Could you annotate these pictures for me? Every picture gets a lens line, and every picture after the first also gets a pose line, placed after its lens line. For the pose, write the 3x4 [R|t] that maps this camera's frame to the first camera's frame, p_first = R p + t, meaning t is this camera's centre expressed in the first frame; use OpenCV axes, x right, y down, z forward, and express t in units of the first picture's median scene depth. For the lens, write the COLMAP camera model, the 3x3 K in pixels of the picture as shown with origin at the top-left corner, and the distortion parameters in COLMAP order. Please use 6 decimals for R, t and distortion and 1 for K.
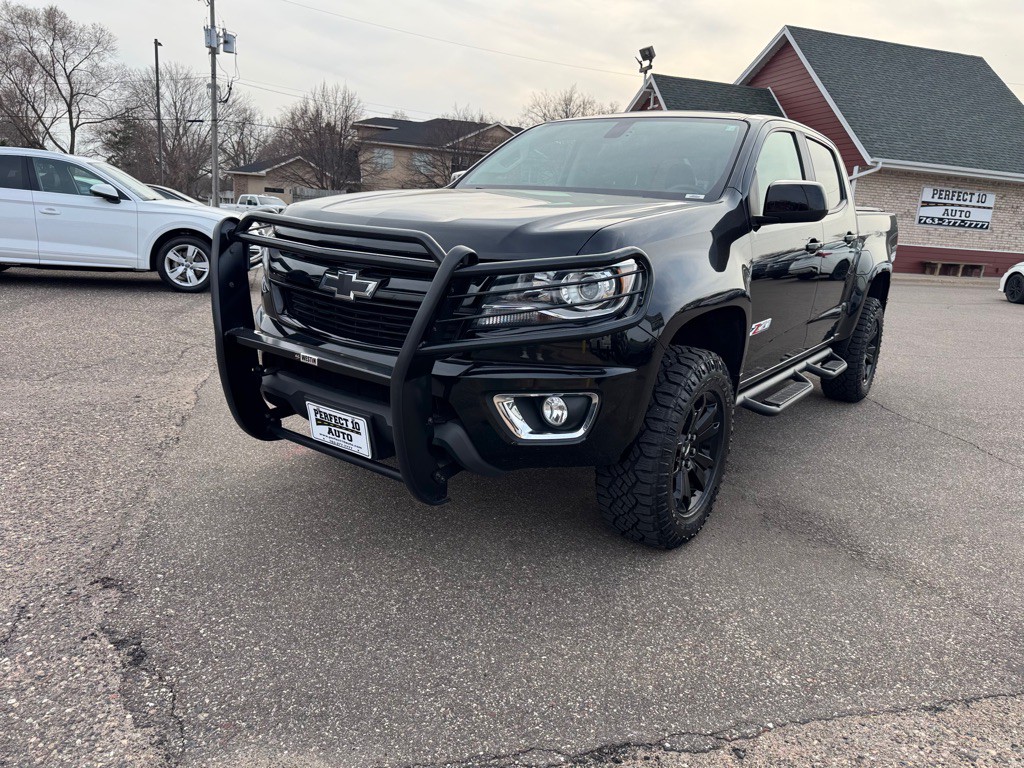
lens RADIAL K [[736.9, 0, 507.7], [0, 736.9, 380.8], [0, 0, 1]] dist [0.000689, 0.001623]
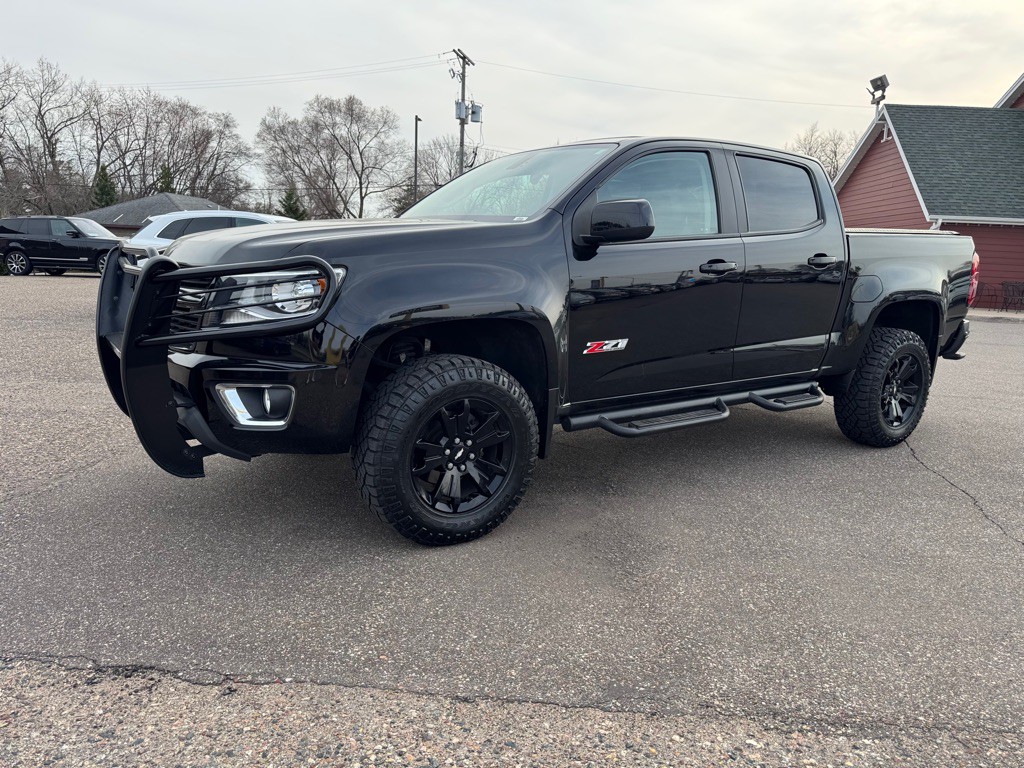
lens RADIAL K [[724.8, 0, 516.0], [0, 724.8, 394.1], [0, 0, 1]] dist [0.074936, -0.095080]
pose [[0.943825, 0.038478, -0.328198, 0.057199], [-0.054401, 0.997739, -0.039468, 0.003874], [0.325938, 0.055105, 0.943784, 0.003158]]
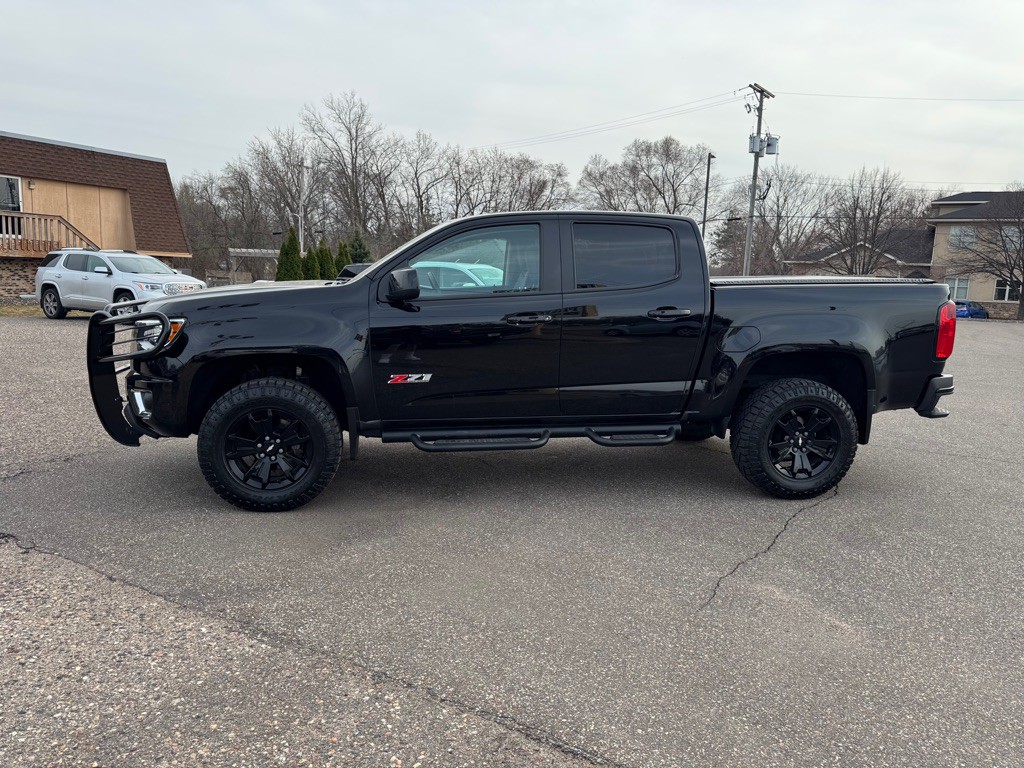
lens RADIAL K [[733.3, 0, 507.5], [0, 733.3, 396.0], [0, 0, 1]] dist [0.007810, 0.002628]
pose [[0.699878, 0.074479, -0.710368, 0.142079], [-0.142729, 0.989073, -0.036922, -0.002177], [0.699856, 0.127232, 0.702861, 0.023505]]
